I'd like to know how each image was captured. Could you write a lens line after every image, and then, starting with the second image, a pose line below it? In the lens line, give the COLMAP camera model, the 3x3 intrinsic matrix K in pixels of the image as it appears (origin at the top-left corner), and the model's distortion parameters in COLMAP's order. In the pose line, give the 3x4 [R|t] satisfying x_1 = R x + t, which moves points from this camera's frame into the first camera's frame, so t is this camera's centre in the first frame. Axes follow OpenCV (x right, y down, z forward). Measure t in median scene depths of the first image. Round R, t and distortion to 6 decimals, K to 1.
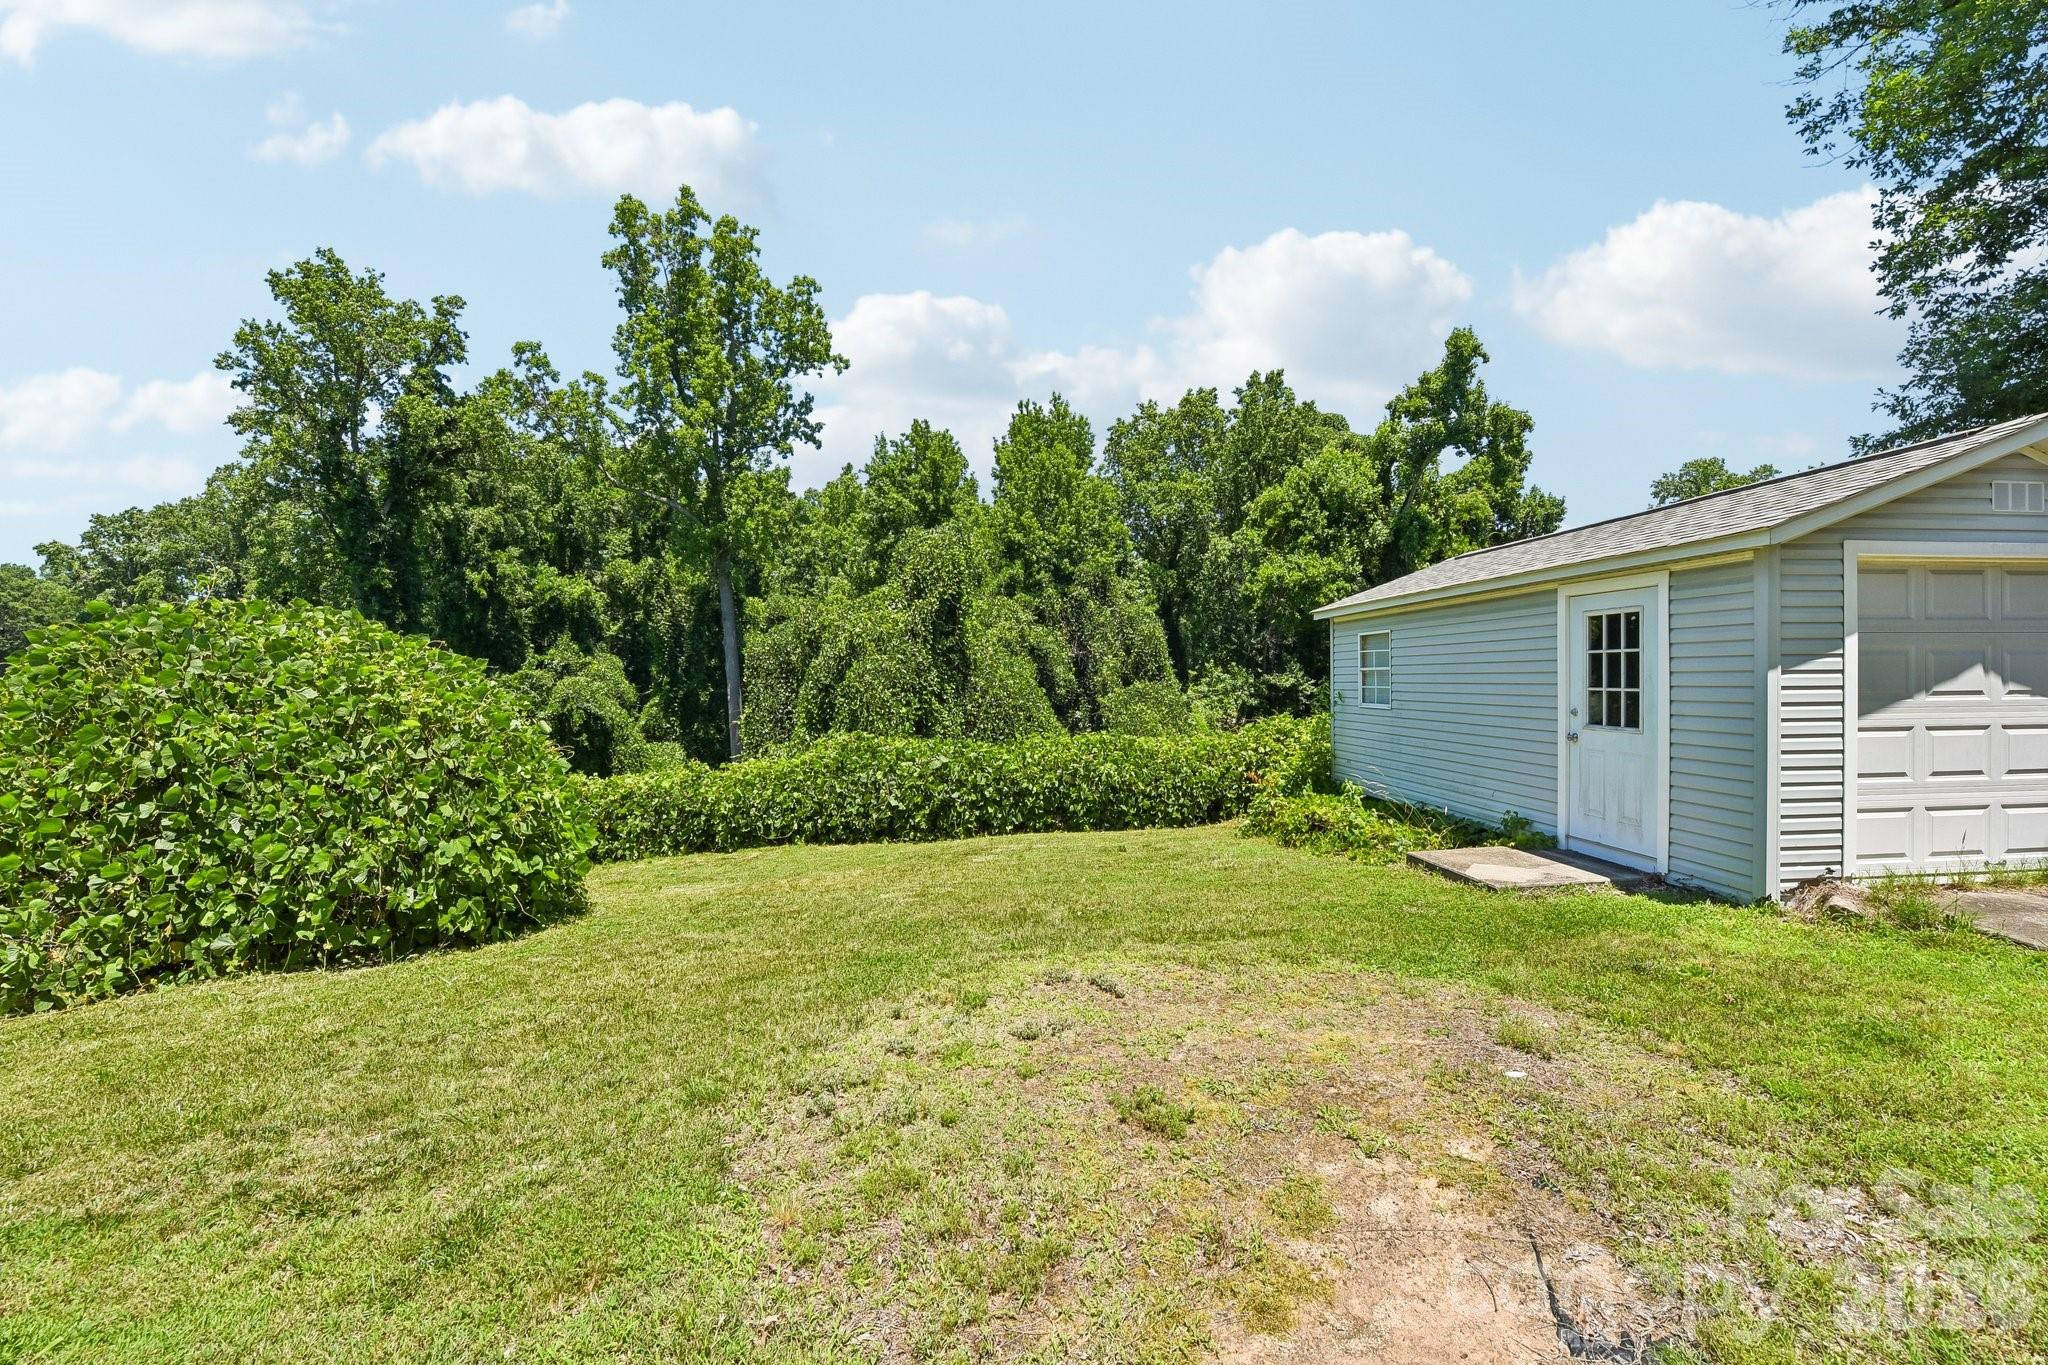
lens RADIAL K [[822.4, 0, 1017.5], [0, 822.4, 685.8], [0, 0, 1]] dist [-0.020186, -0.000931]
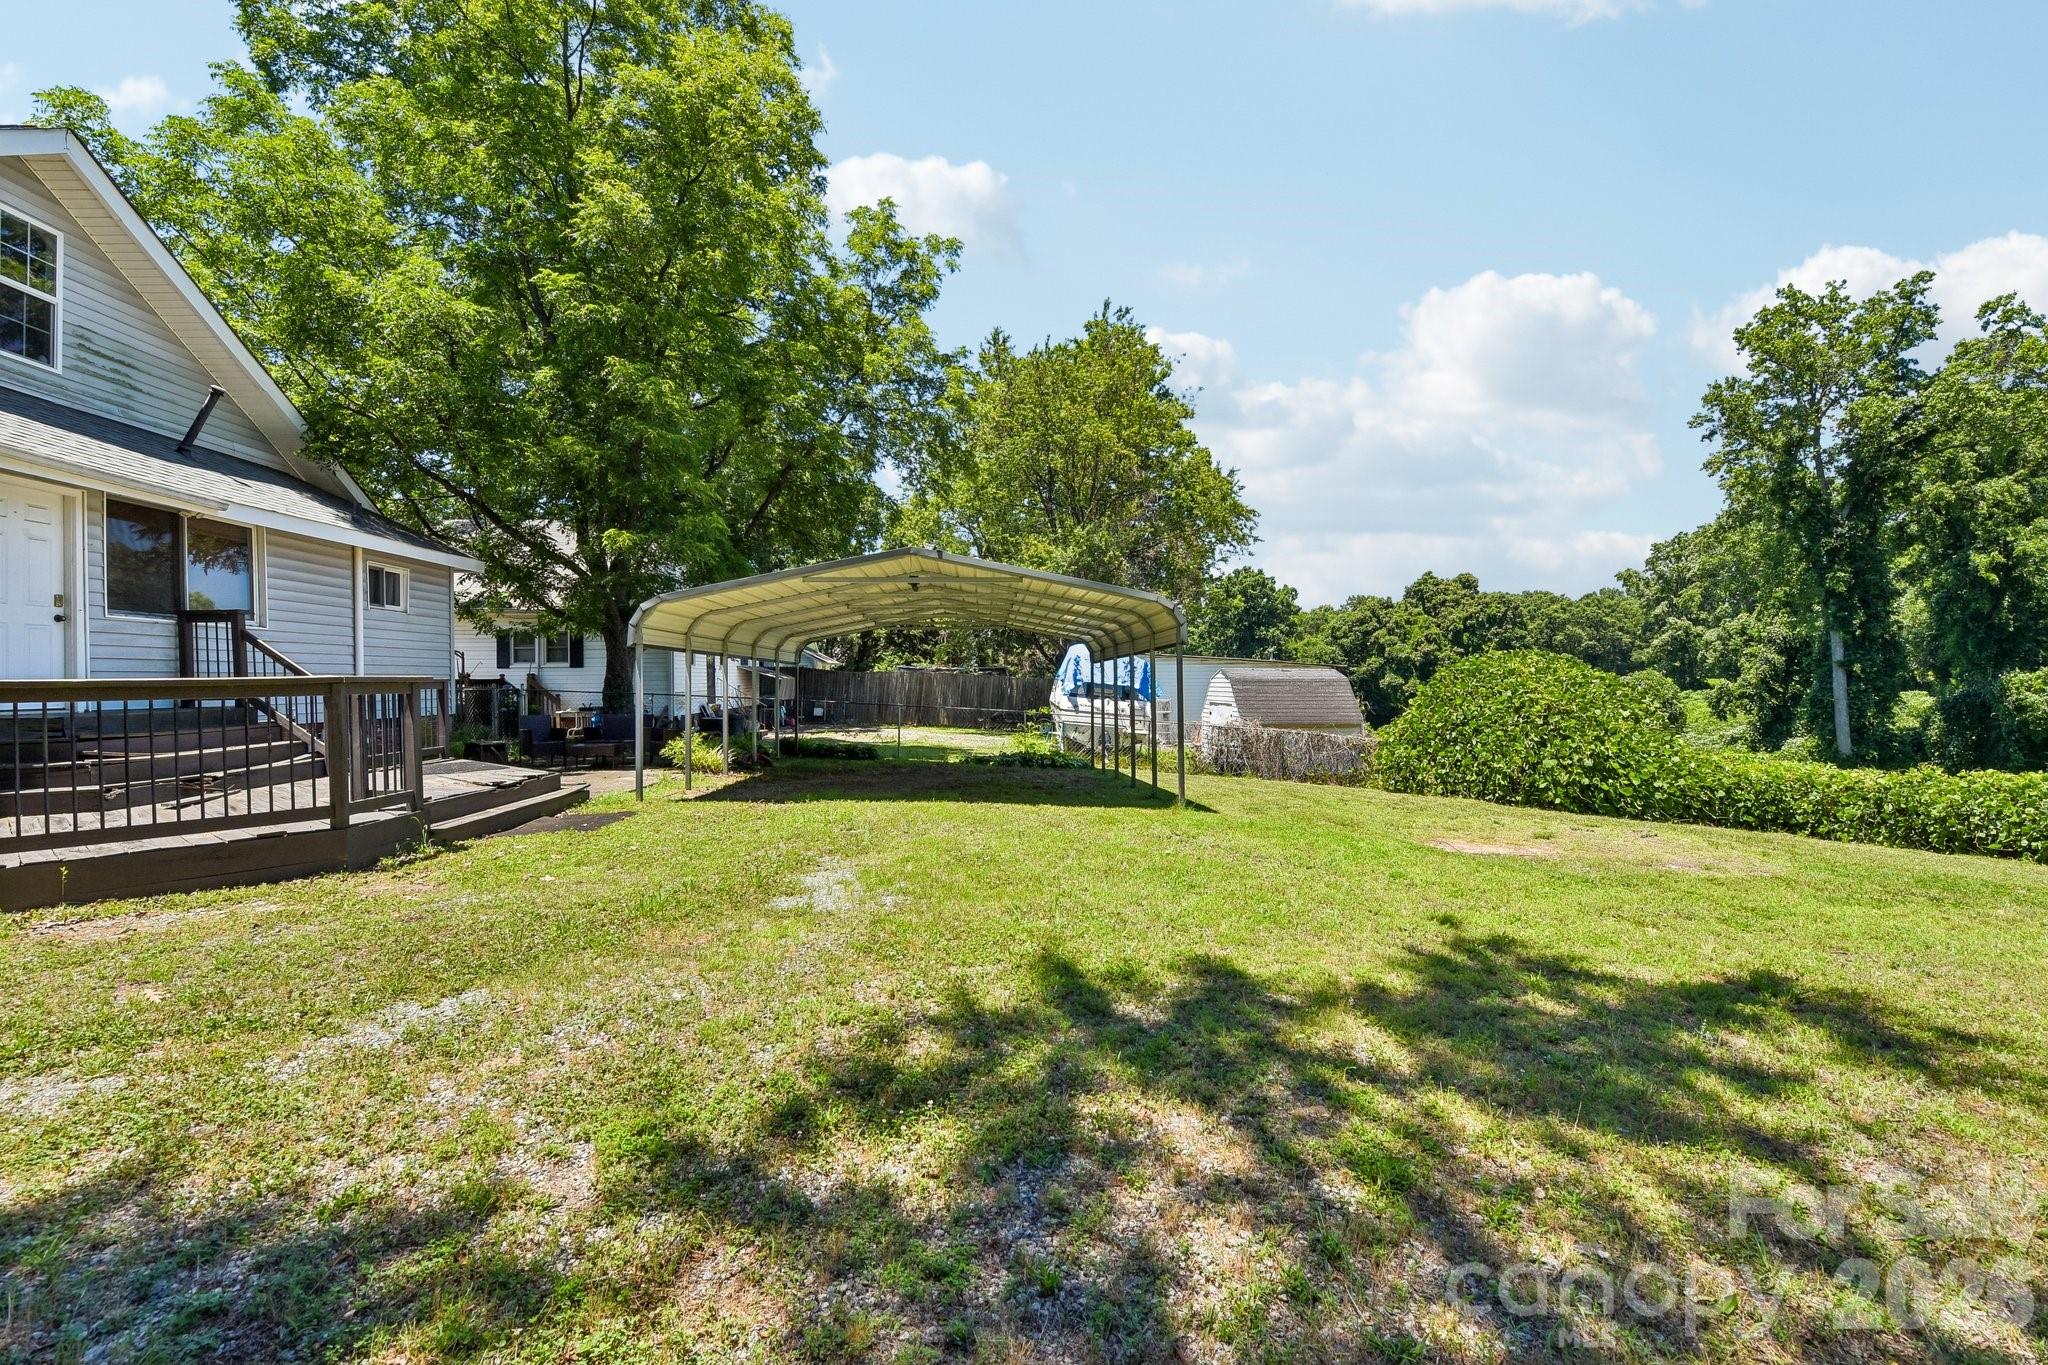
lens RADIAL K [[822.4, 0, 1039.0], [0, 822.4, 678.9], [0, 0, 1]] dist [-0.020186, -0.000931]
pose [[0.047752, 0.010462, -0.998804, 0.200853], [-0.012403, 0.999874, 0.009880, -0.005237], [0.998782, 0.011917, 0.047875, -0.067246]]
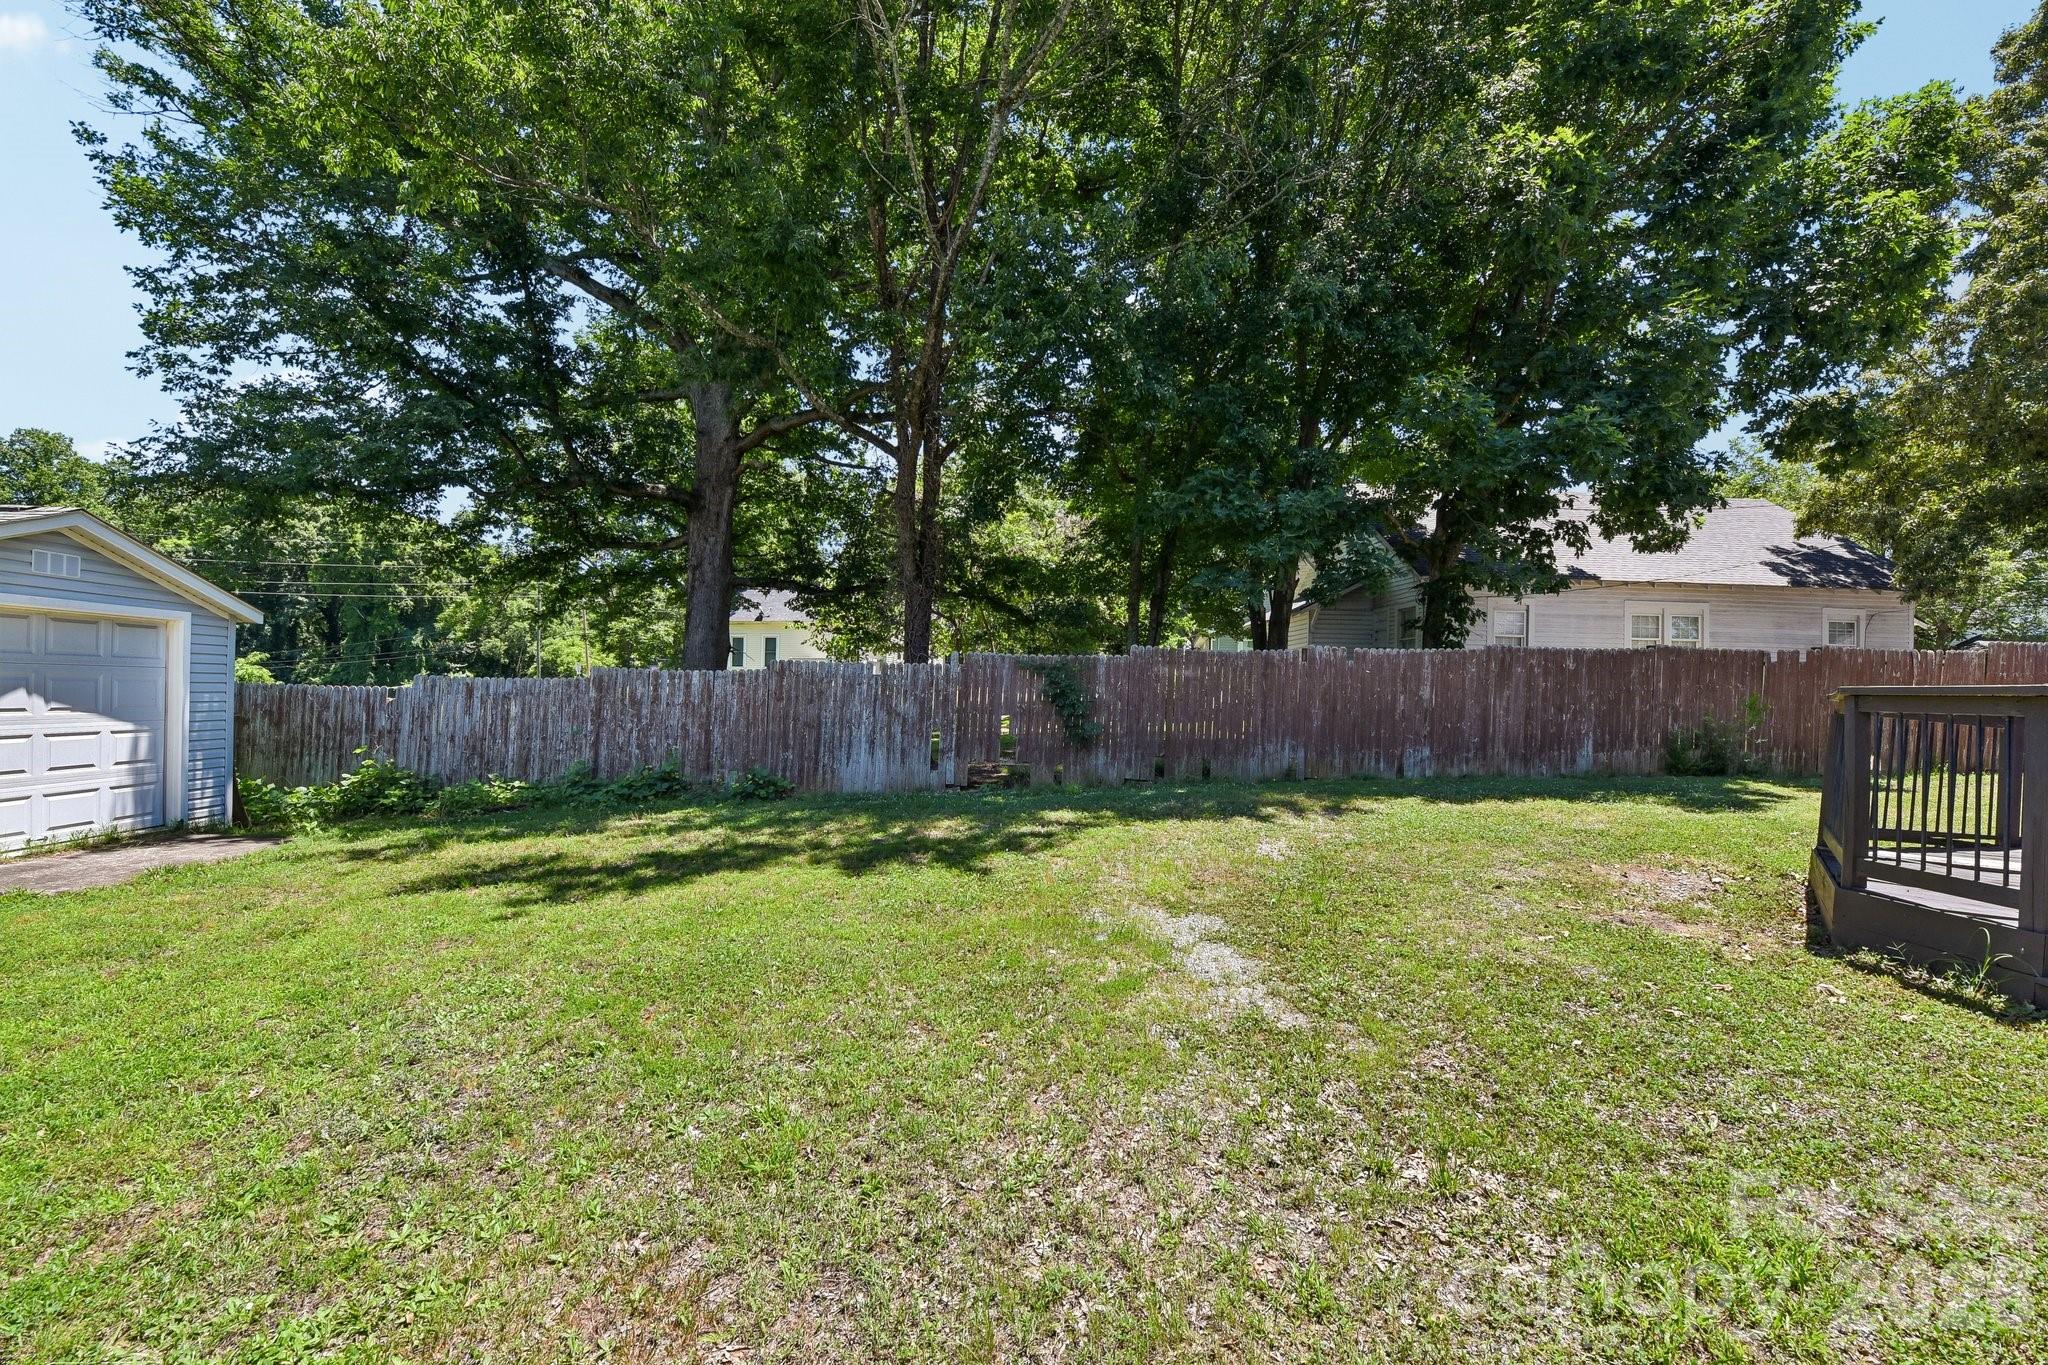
lens RADIAL K [[822.4, 0, 1031.4], [0, 822.4, 687.1], [0, 0, 1]] dist [-0.020186, -0.000931]
pose [[-0.017401, 0.014282, 0.999747, -0.013990], [-0.002654, 0.999894, -0.014330, -0.001756], [-0.999845, -0.002902, -0.017362, -0.074028]]
